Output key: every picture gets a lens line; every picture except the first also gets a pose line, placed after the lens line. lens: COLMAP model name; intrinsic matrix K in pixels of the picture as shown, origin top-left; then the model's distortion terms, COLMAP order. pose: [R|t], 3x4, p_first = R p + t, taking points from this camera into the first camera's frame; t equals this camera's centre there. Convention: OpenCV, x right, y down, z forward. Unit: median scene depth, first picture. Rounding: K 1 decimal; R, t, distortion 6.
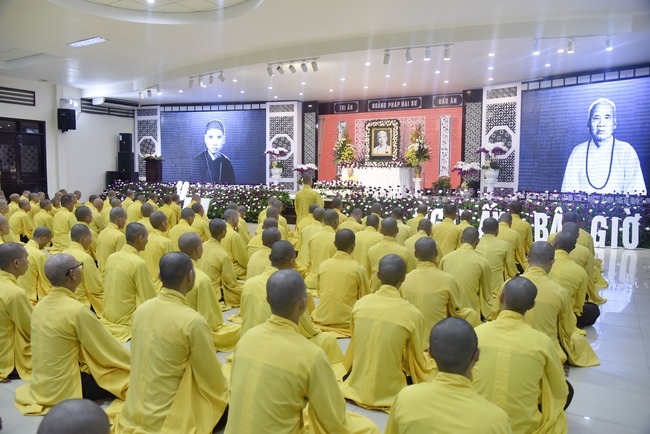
lens RADIAL K [[521.1, 0, 326.8], [0, 521.1, 220.2], [0, 0, 1]] dist [0.241719, 0.022143]
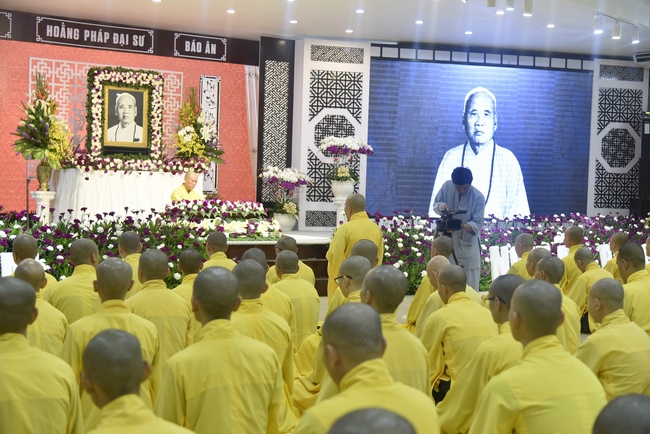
lens RADIAL K [[1005.3, 0, 325.0], [0, 1005.3, 217.3], [0, 0, 1]] dist [0.376272, 0.000000]
pose [[0.532463, -0.031287, 0.845875, -0.669610], [0.063220, 0.997995, -0.002882, -0.054359], [-0.844089, 0.055011, 0.533374, 0.436602]]
